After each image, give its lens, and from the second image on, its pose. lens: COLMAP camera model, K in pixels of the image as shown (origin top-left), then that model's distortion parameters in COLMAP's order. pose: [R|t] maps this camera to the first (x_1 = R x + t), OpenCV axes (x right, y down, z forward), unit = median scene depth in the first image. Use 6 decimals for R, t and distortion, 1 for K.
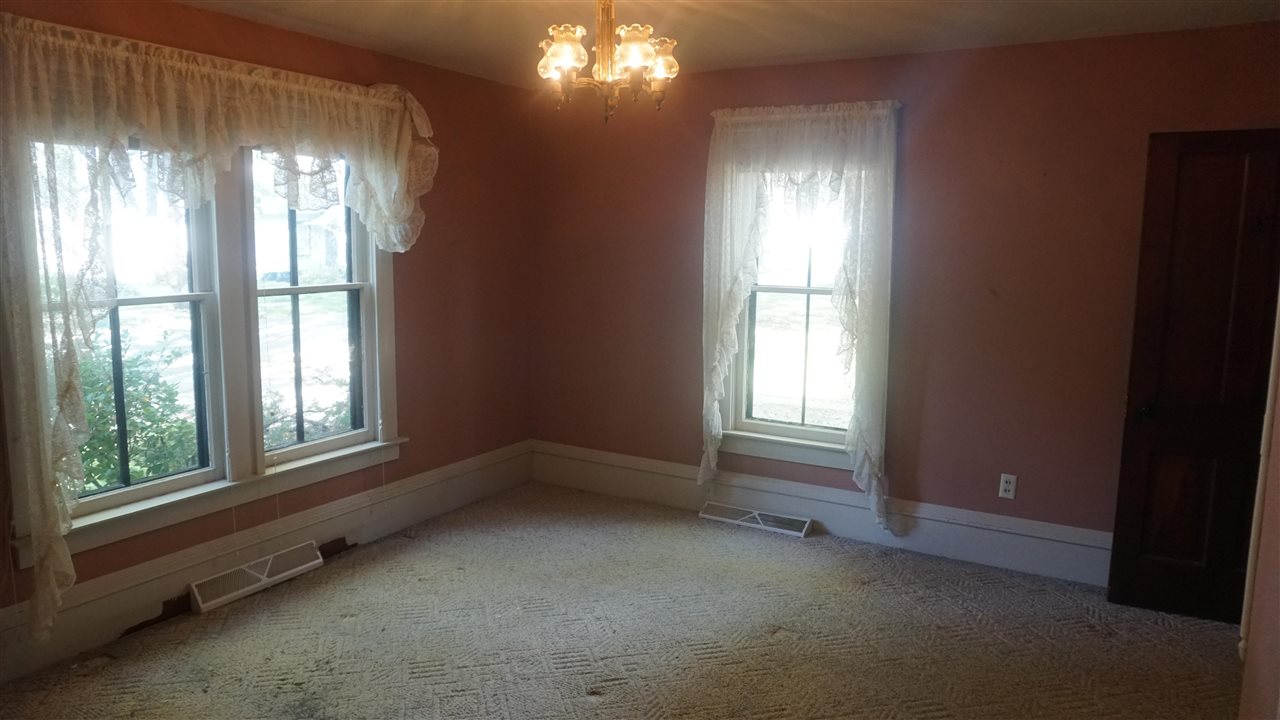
lens RADIAL K [[869.7, 0, 632.9], [0, 869.7, 359.6], [0, 0, 1]] dist [-0.003490, -0.000555]
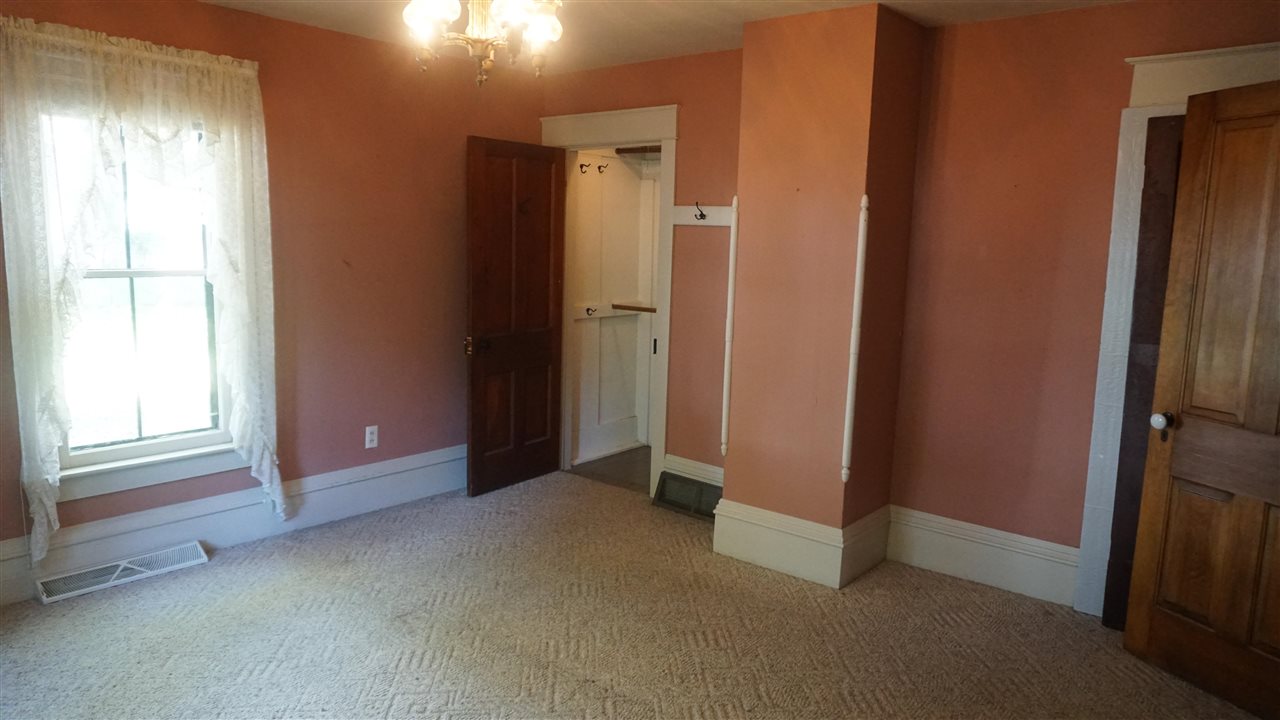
lens RADIAL K [[869.7, 0, 633.8], [0, 869.7, 359.5], [0, 0, 1]] dist [-0.003490, -0.000555]
pose [[0.154706, -0.149753, 0.976545, -0.563094], [0.107313, 0.985144, 0.134071, -0.062561], [-0.982115, 0.084054, 0.168478, 0.446592]]
